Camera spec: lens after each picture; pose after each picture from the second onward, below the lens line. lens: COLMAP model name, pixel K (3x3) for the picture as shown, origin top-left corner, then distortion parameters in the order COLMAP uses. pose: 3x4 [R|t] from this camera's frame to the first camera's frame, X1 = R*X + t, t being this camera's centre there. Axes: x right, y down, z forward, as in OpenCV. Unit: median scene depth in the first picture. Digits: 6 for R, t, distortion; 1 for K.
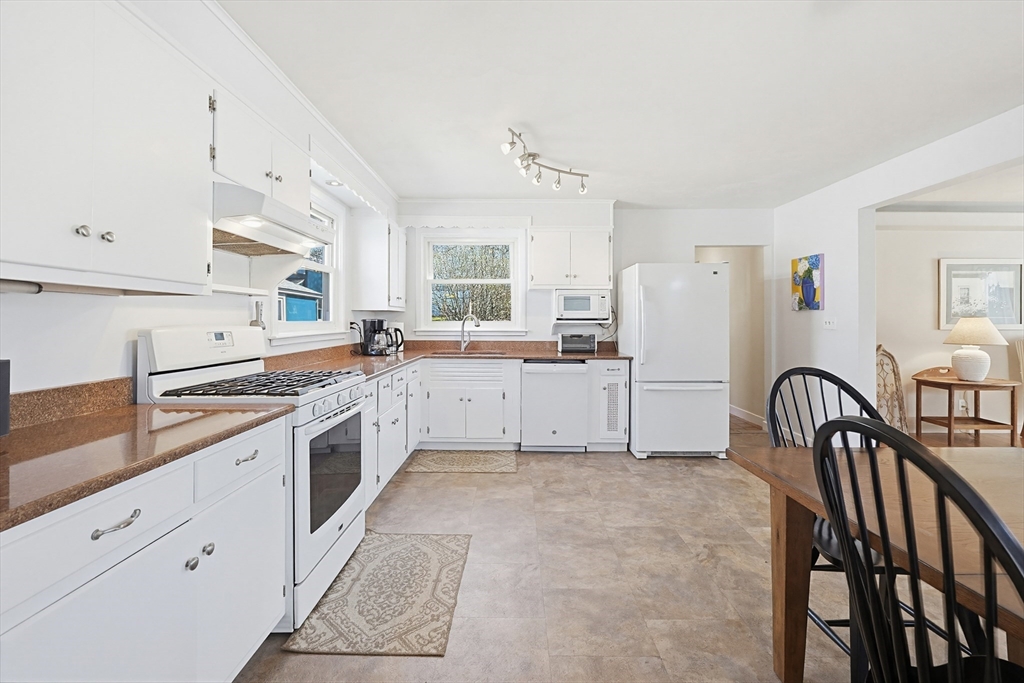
lens RADIAL K [[442.3, 0, 517.9], [0, 442.3, 319.1], [0, 0, 1]] dist [0.001071, 0.000175]
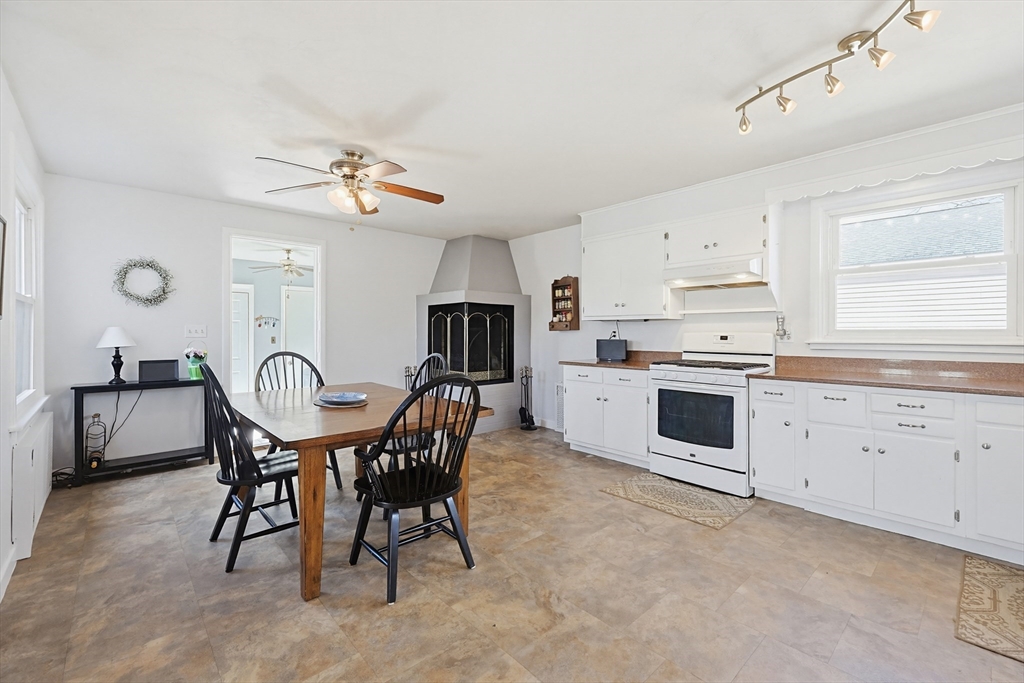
lens RADIAL K [[439.4, 0, 520.9], [0, 439.4, 333.0], [0, 0, 1]] dist [-0.001633, -0.000198]
pose [[-0.738122, 0.002252, -0.674663, 1.012804], [0.001840, 0.999997, 0.001325, 0.013983], [0.674664, -0.000263, -0.738125, 1.545831]]
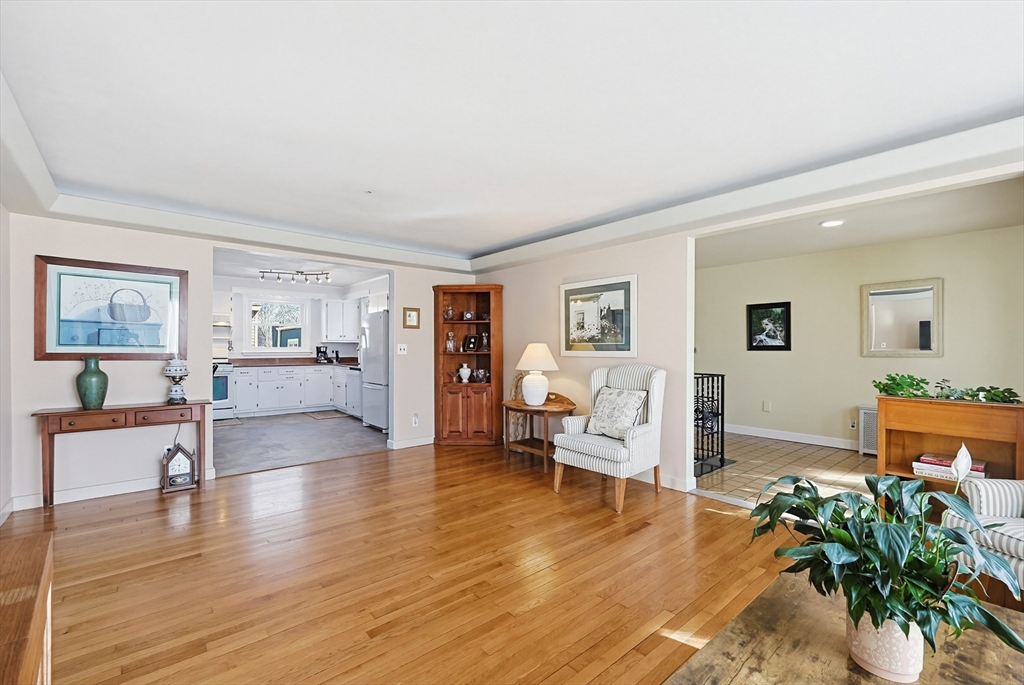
lens RADIAL K [[435.4, 0, 516.2], [0, 435.4, 352.7], [0, 0, 1]] dist [-0.000197, -0.000052]
pose [[0.645545, 0.008764, -0.763672, 3.269185], [-0.001442, 0.999946, 0.010257, 0.012780], [0.763721, -0.005520, 0.645523, 0.578779]]
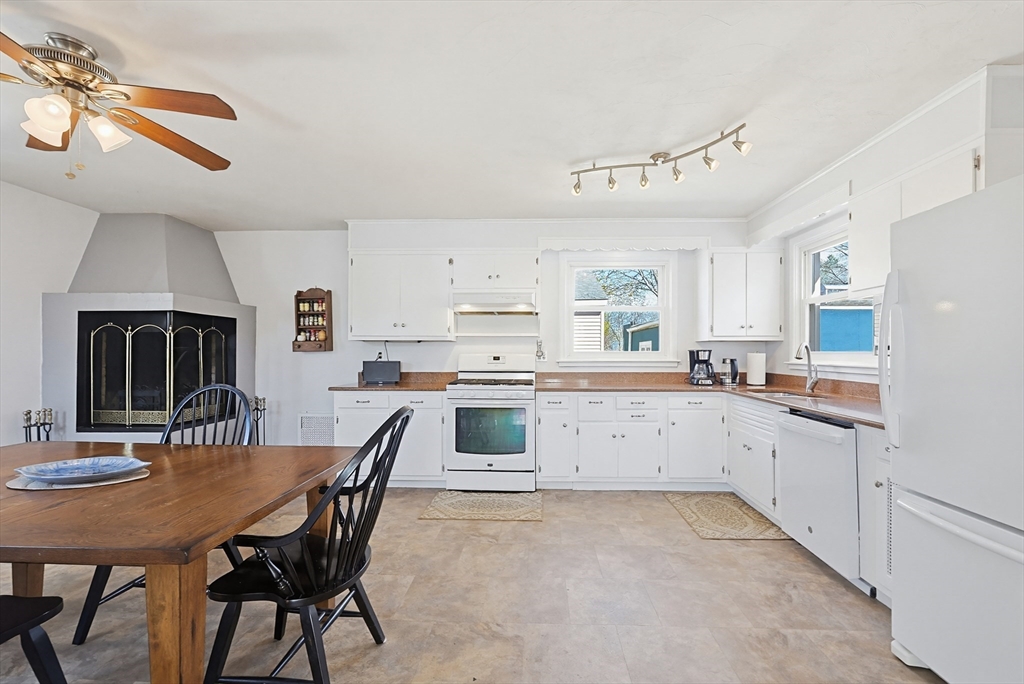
lens RADIAL K [[445.1, 0, 524.6], [0, 445.1, 350.4], [0, 0, 1]] dist [0.001632, 0.000070]
pose [[-0.037699, -0.004269, -0.999280, 1.230846], [0.001029, 0.999990, -0.004311, 0.010188], [0.999289, -0.001191, -0.037694, 1.057318]]
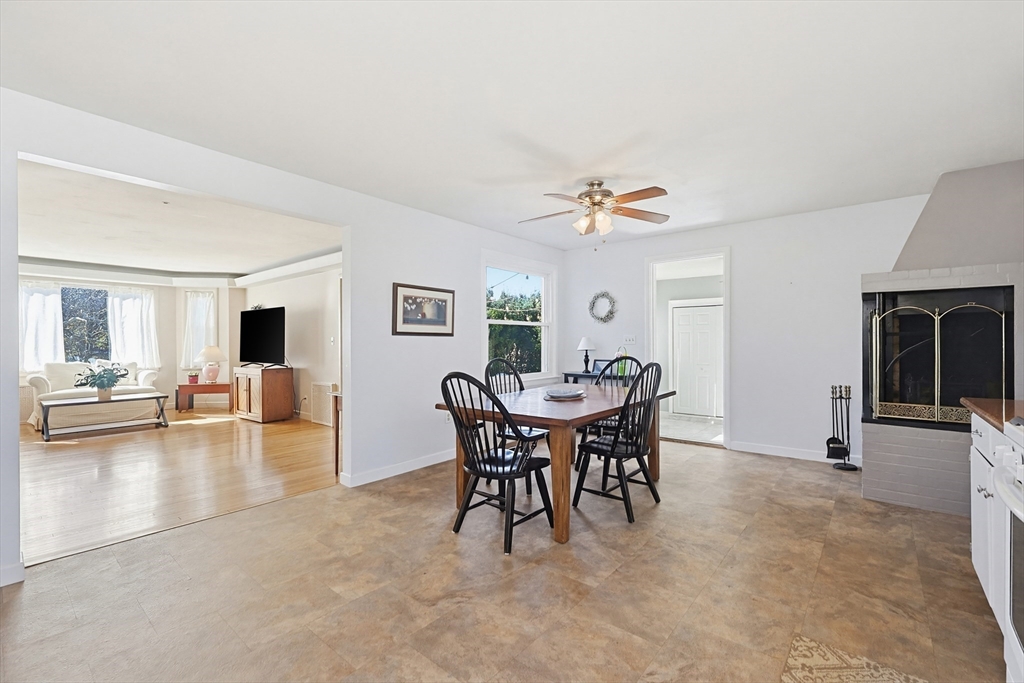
lens RADIAL K [[434.8, 0, 523.1], [0, 434.8, 340.9], [0, 0, 1]] dist [0.000184, -0.000027]
pose [[-0.771429, 0.004776, 0.636297, -0.232423], [0.002080, 0.999985, -0.004985, 0.022916], [-0.636312, -0.002522, -0.771428, 1.545767]]
